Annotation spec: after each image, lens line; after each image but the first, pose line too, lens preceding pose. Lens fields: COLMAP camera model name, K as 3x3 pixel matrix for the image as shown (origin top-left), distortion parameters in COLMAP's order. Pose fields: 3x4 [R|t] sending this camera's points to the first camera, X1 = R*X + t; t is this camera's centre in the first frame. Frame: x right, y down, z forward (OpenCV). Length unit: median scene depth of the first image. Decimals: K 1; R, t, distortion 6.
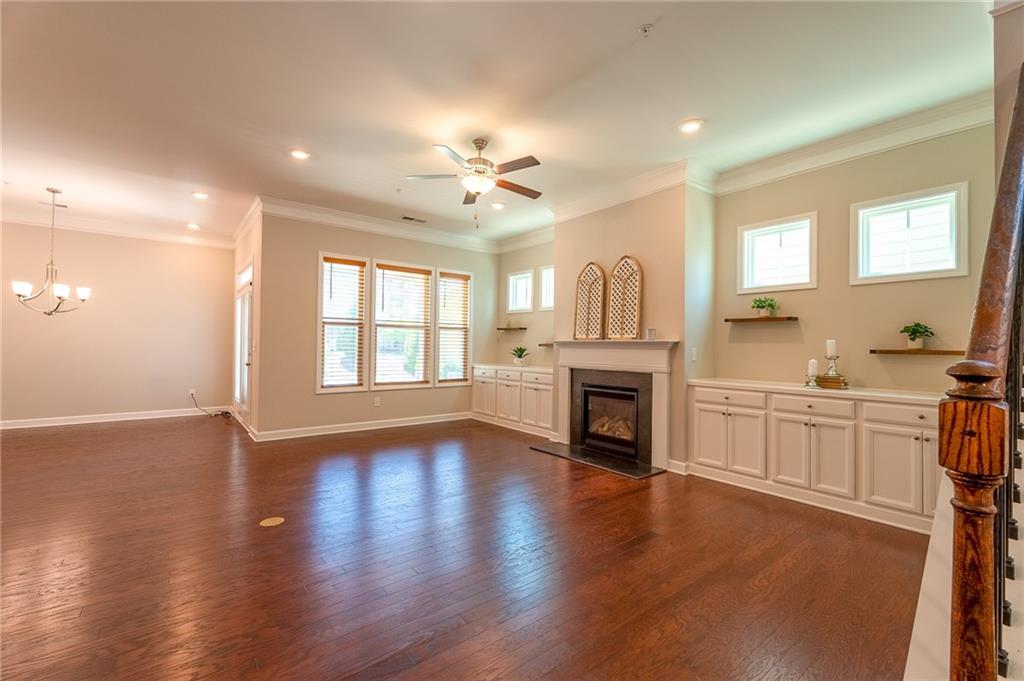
lens RADIAL K [[435.4, 0, 512.0], [0, 435.4, 340.5], [0, 0, 1]] dist [0.010023, -0.000266]
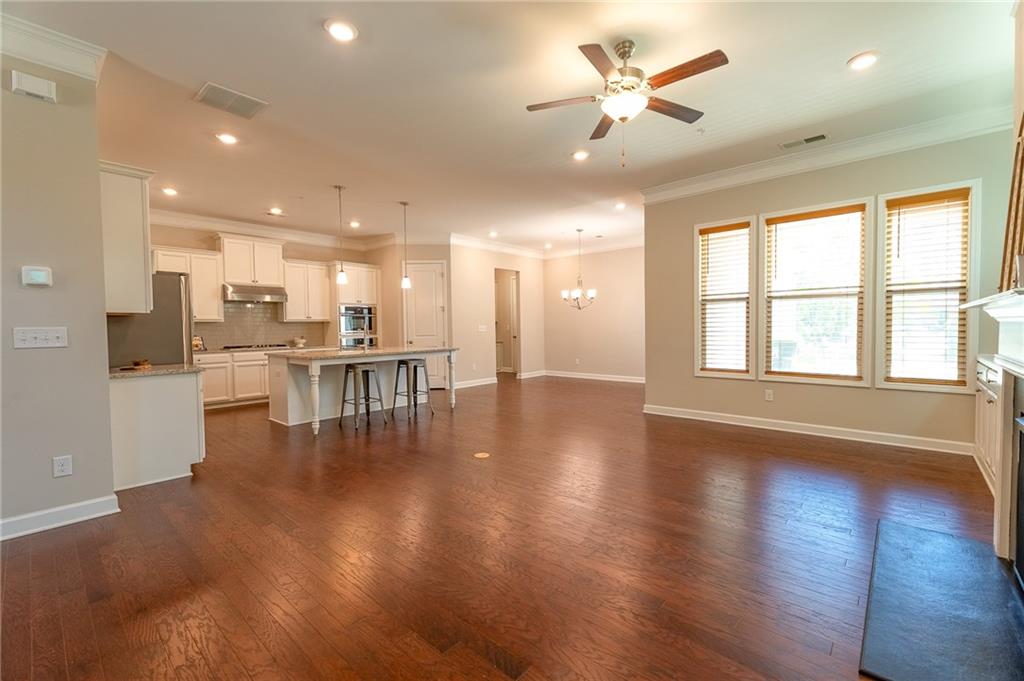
lens RADIAL K [[435.4, 0, 512.0], [0, 435.4, 340.5], [0, 0, 1]] dist [0.010023, -0.000266]
pose [[0.157696, 0.017988, -0.987324, 0.539965], [0.027879, 0.999354, 0.022660, 0.014576], [0.987094, -0.031099, 0.157093, 0.569727]]
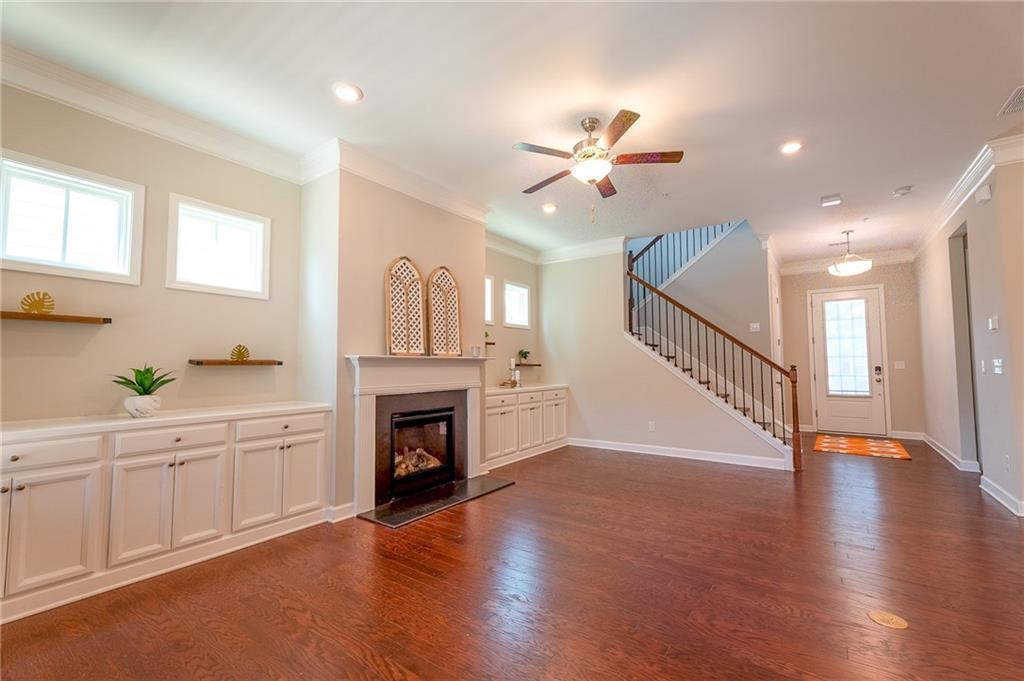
lens RADIAL K [[435.4, 0, 512.0], [0, 435.4, 340.5], [0, 0, 1]] dist [0.010023, -0.000266]
pose [[-0.272705, 0.041551, 0.961200, -0.686367], [-0.012121, 0.998839, -0.046617, 0.006123], [-0.962021, -0.024363, -0.271885, 1.137134]]
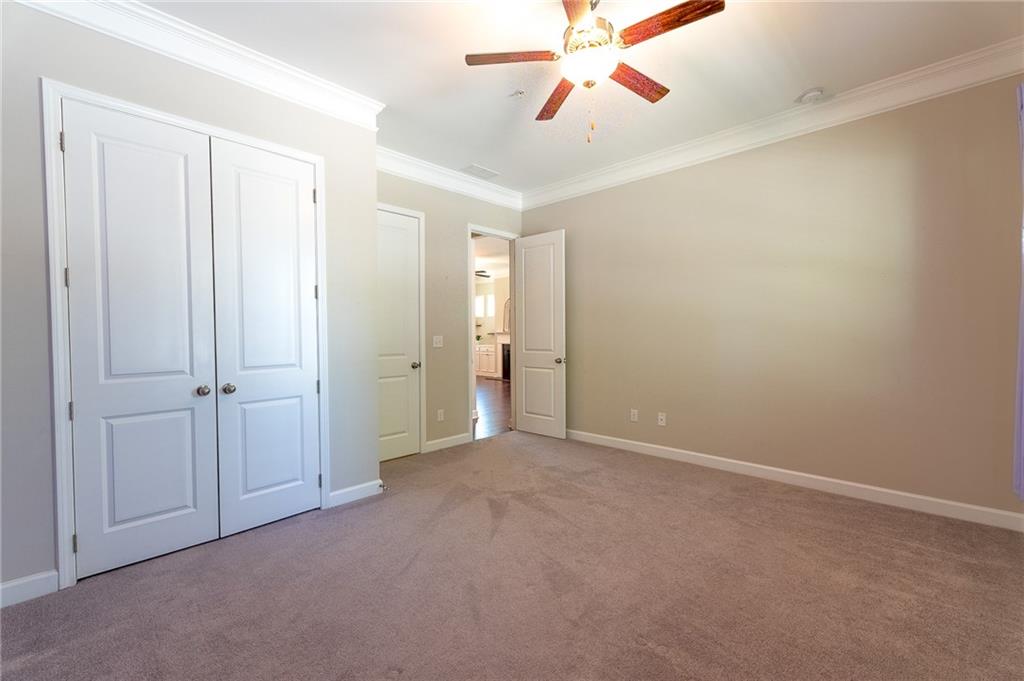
lens RADIAL K [[435.4, 0, 512.0], [0, 435.4, 340.5], [0, 0, 1]] dist [0.010023, -0.000266]
pose [[0.990683, -0.025255, 0.133824, -0.136599], [0.020304, 0.999063, 0.038232, -0.047237], [-0.134664, -0.035159, 0.990267, -1.439353]]
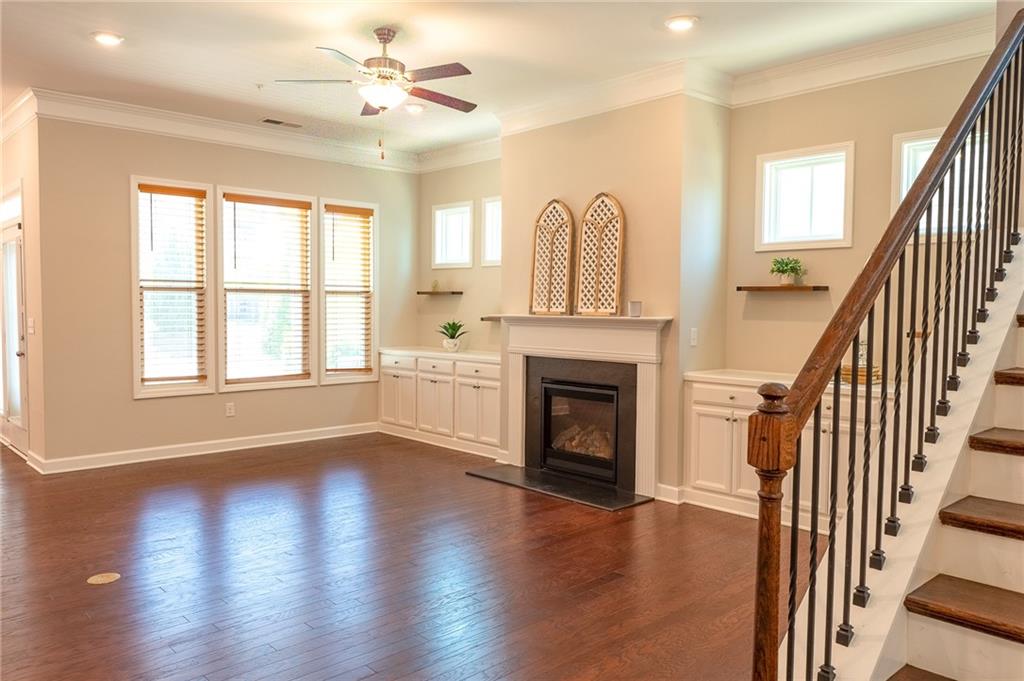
lens RADIAL K [[746.8, 0, 512.0], [0, 746.8, 340.5], [0, 0, 1]] dist [0.006122, -0.001599]
pose [[0.996332, -0.009294, 0.085070, 0.017294], [0.004259, 0.998238, 0.059182, -0.033430], [-0.085470, -0.058603, 0.994616, -0.174840]]
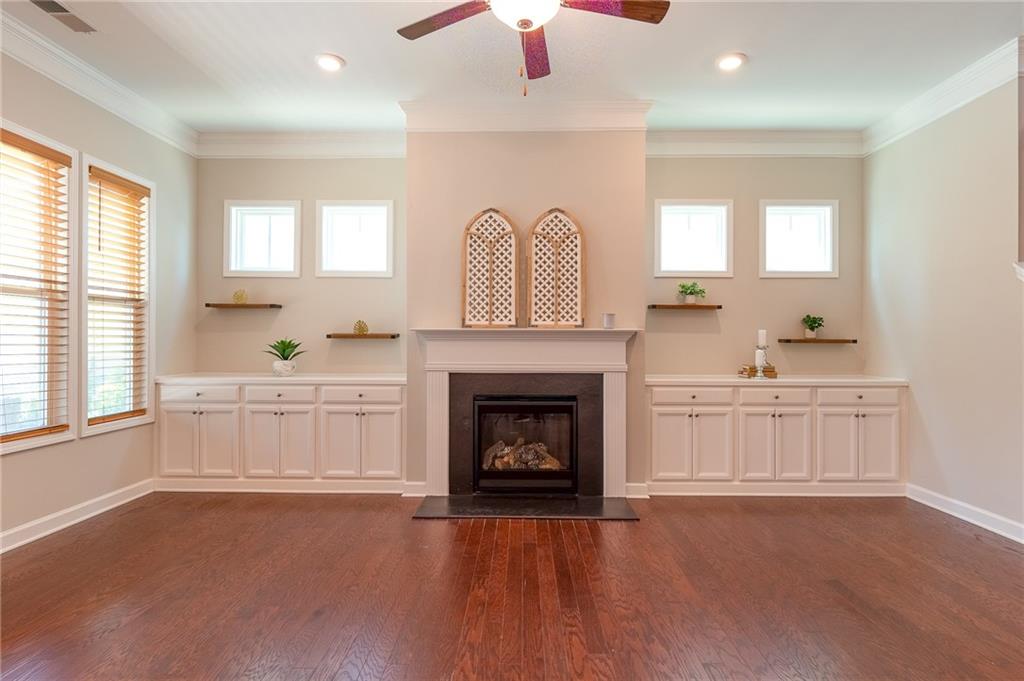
lens RADIAL K [[523.8, 0, 512.0], [0, 523.8, 340.5], [0, 0, 1]] dist [-0.003148, -0.000234]
pose [[0.631467, -0.010869, 0.775327, -0.450635], [-0.005019, 0.999824, 0.018103, 0.003477], [-0.775387, -0.015323, 0.631301, 0.532972]]
